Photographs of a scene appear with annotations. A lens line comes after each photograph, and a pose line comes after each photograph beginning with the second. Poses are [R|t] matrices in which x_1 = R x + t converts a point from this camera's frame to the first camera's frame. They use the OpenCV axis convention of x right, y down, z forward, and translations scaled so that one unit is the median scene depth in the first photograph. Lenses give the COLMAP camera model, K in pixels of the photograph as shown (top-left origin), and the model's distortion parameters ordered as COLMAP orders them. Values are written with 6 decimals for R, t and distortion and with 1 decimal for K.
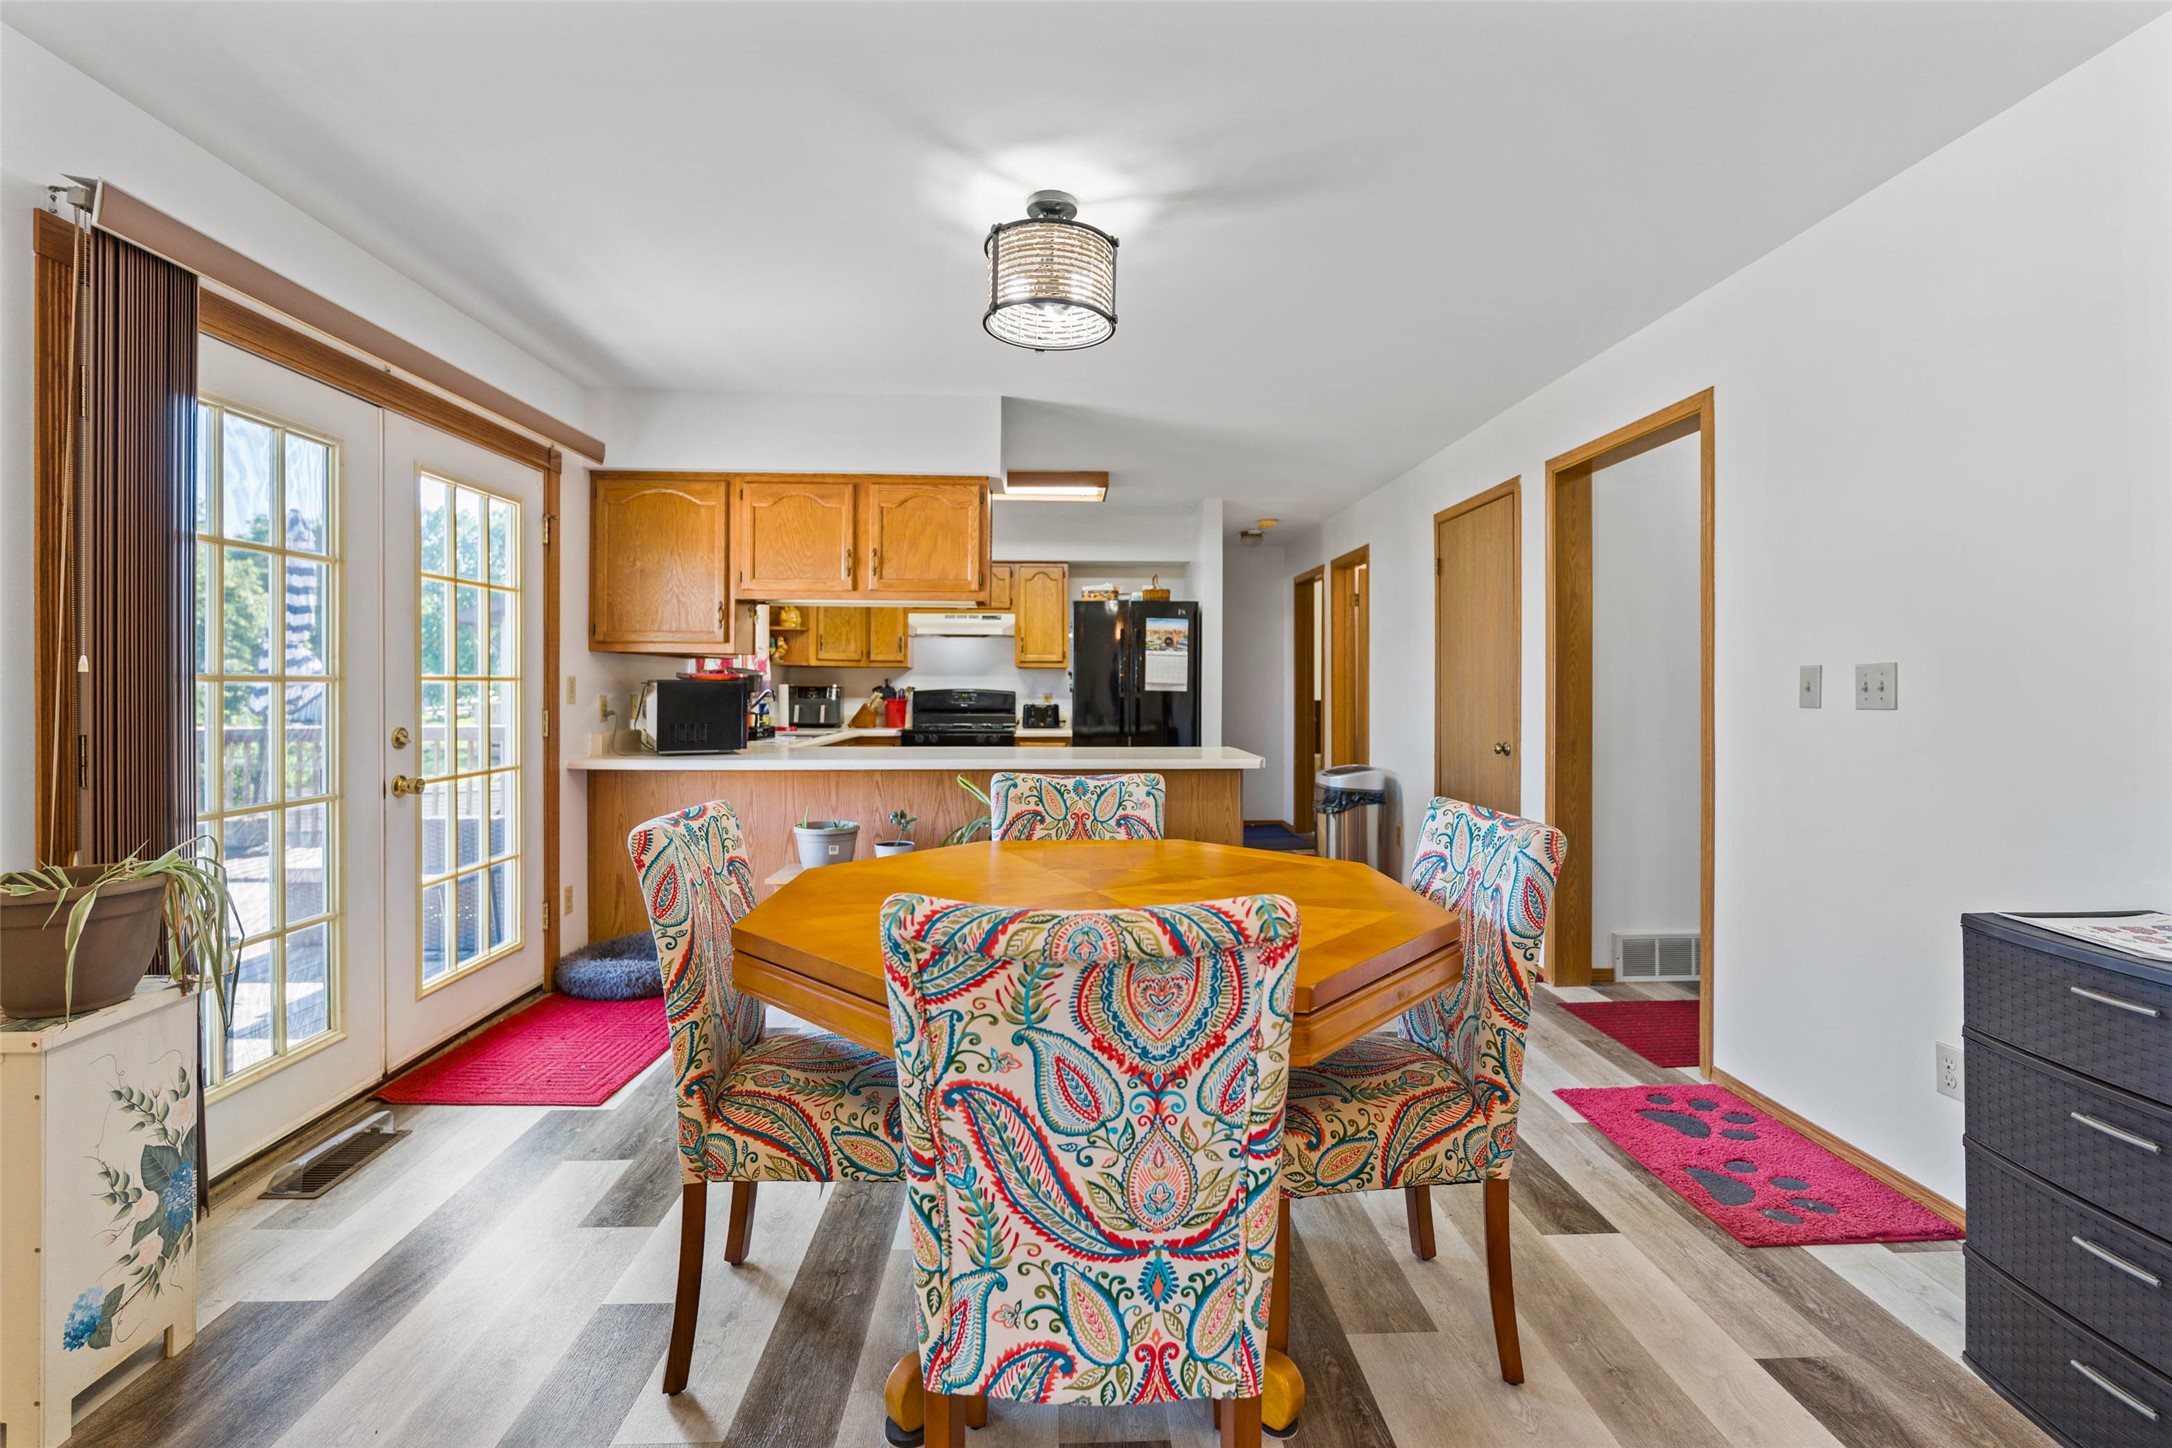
lens RADIAL K [[963.0, 0, 1094.9], [0, 963.0, 686.9], [0, 0, 1]] dist [-0.009382, 0.002994]
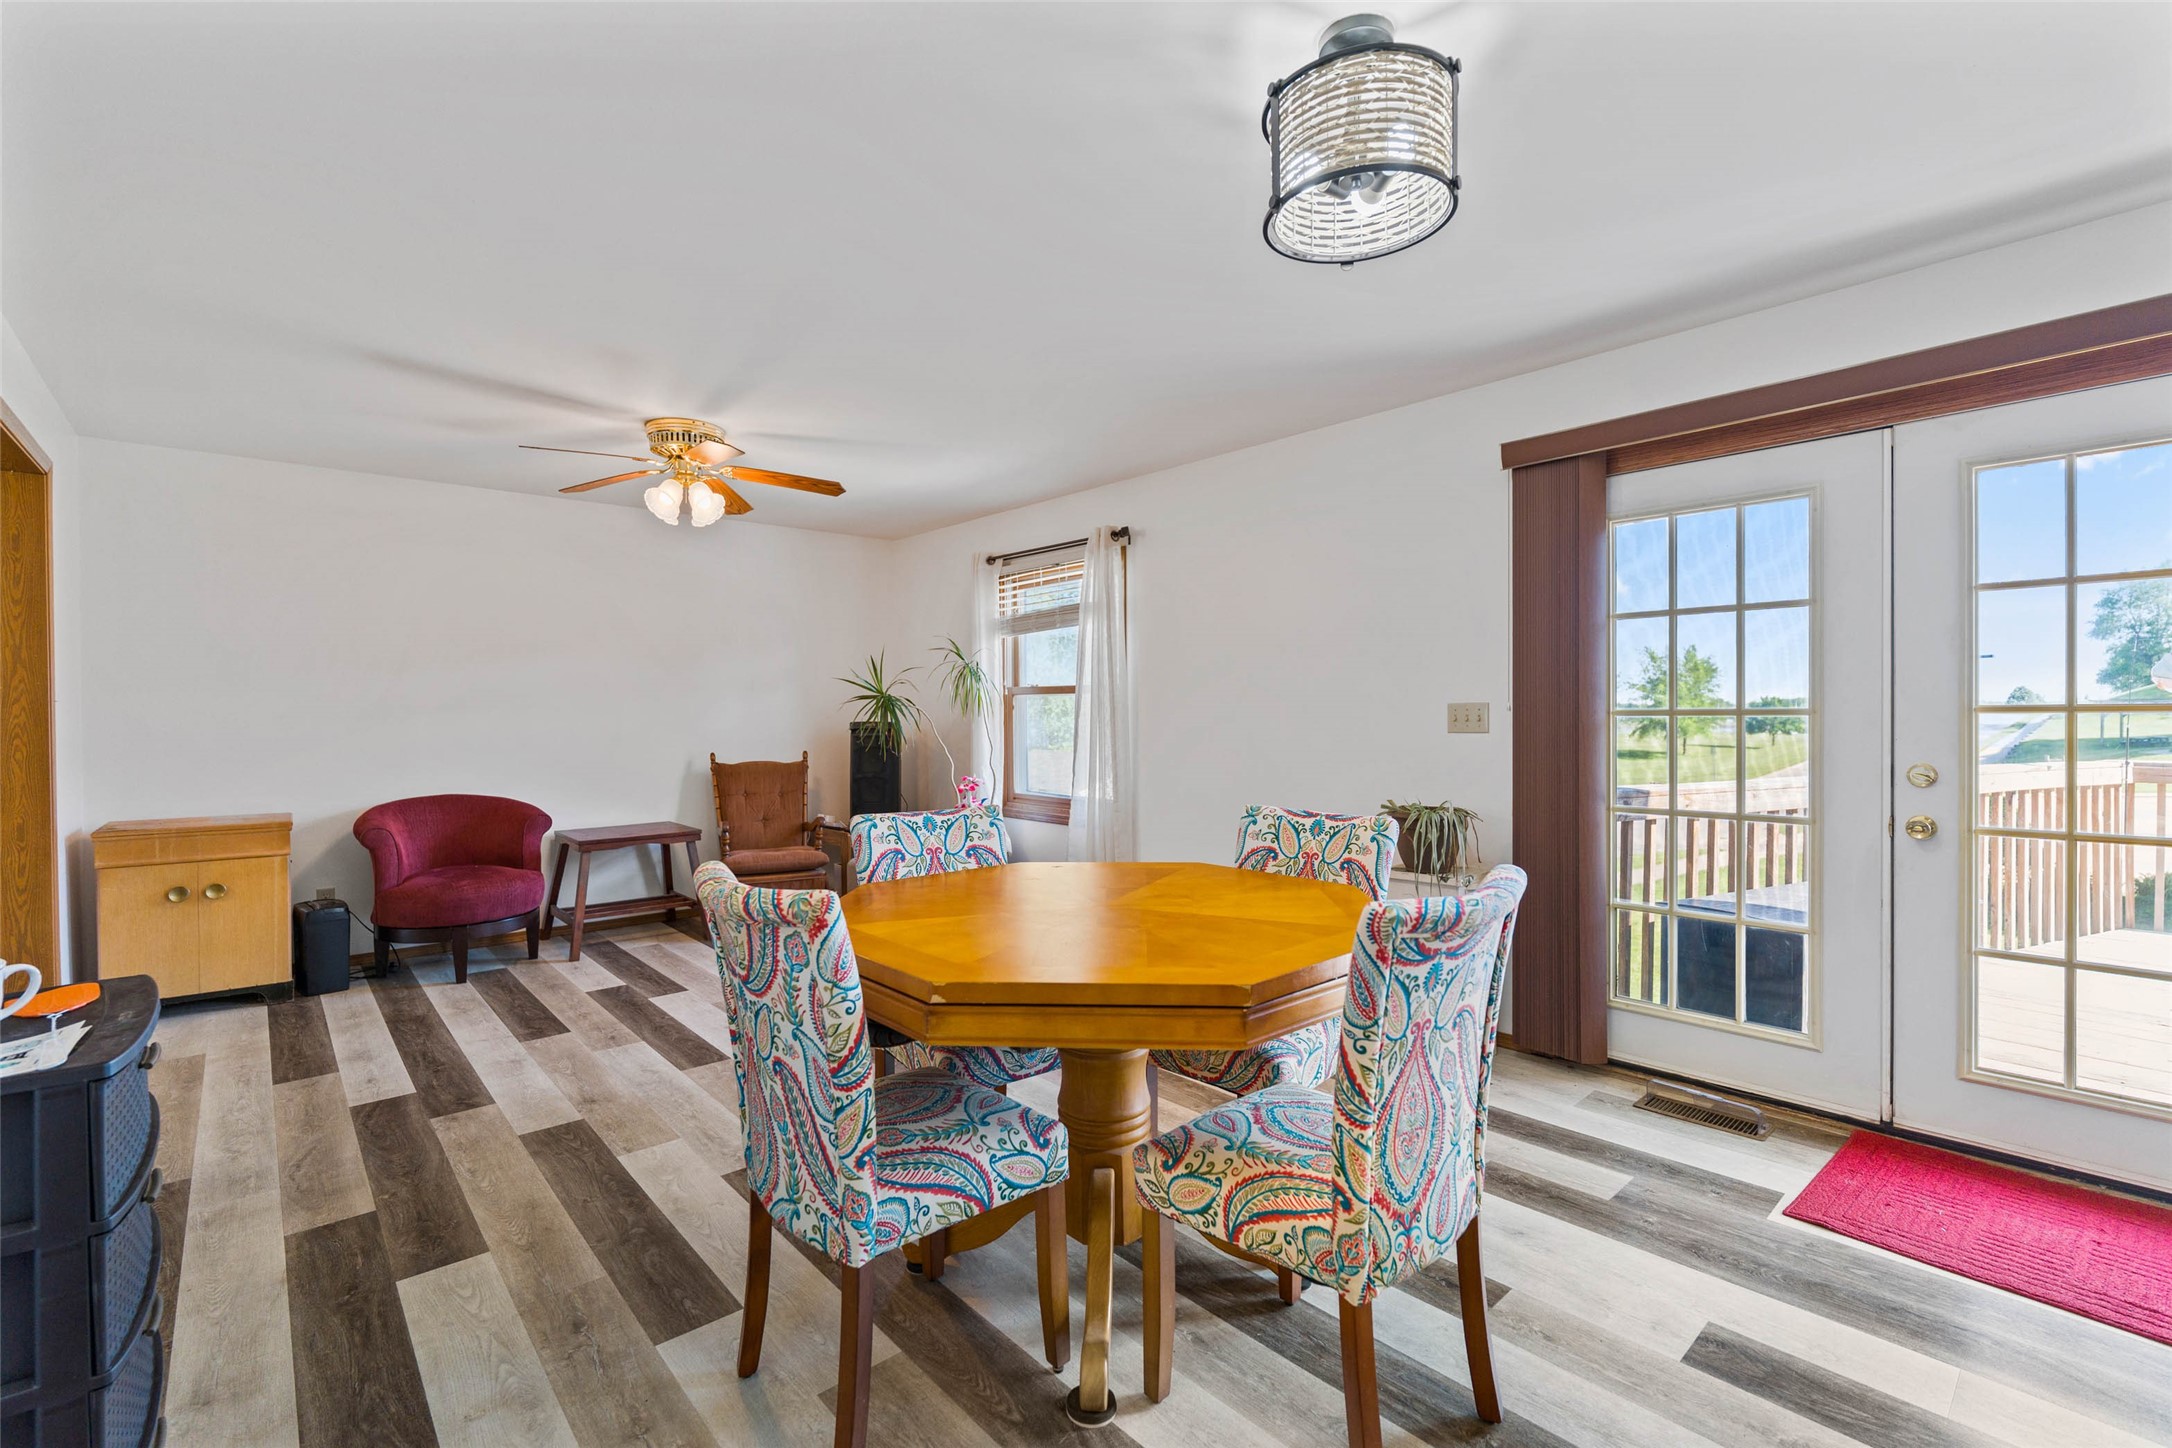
lens RADIAL K [[963.0, 0, 1086.5], [0, 963.0, 718.4], [0, 0, 1]] dist [-0.009382, 0.002994]
pose [[-0.771429, 0.008273, -0.636262, 0.520855], [0.006589, 0.999966, 0.005014, -0.013246], [0.636281, -0.000324, -0.771457, 1.314472]]
